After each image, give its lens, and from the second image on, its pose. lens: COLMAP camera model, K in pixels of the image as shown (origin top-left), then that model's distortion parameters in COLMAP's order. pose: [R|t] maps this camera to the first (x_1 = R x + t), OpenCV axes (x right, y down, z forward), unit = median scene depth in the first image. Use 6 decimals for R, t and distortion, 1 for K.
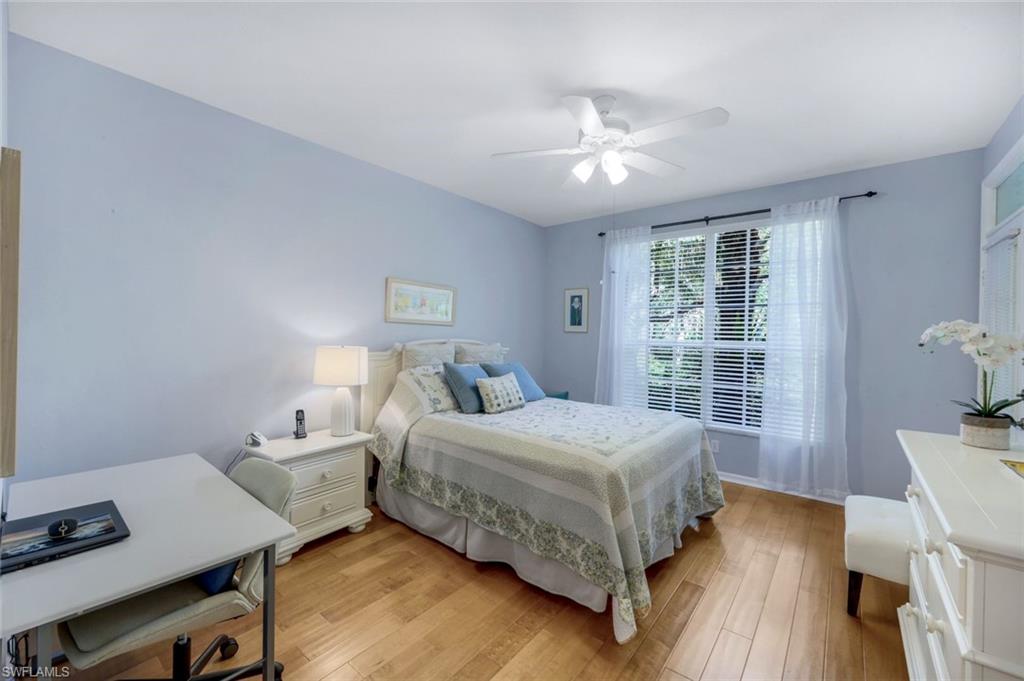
lens RADIAL K [[443.7, 0, 507.0], [0, 443.7, 335.0], [0, 0, 1]] dist [0.000466, -0.000057]
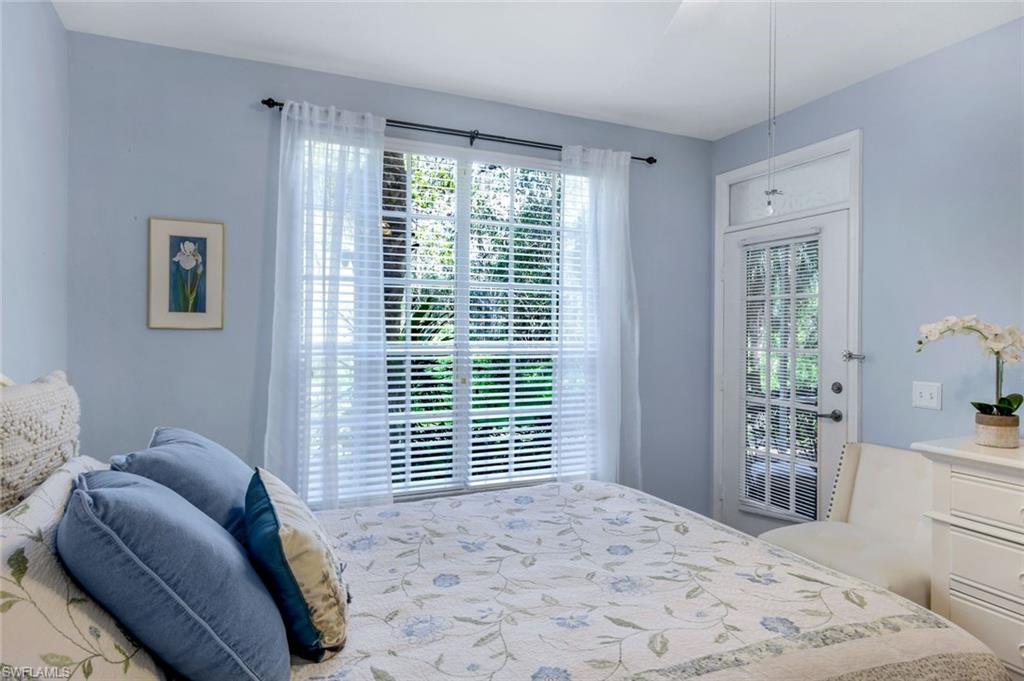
lens RADIAL K [[599.5, 0, 504.9], [0, 599.5, 336.8], [0, 0, 1]] dist [0.004045, 0.001096]
pose [[0.422684, -0.021978, 0.906011, -0.246495], [0.006850, 0.999755, 0.021057, -0.009979], [-0.906251, -0.002694, 0.422731, 0.593950]]
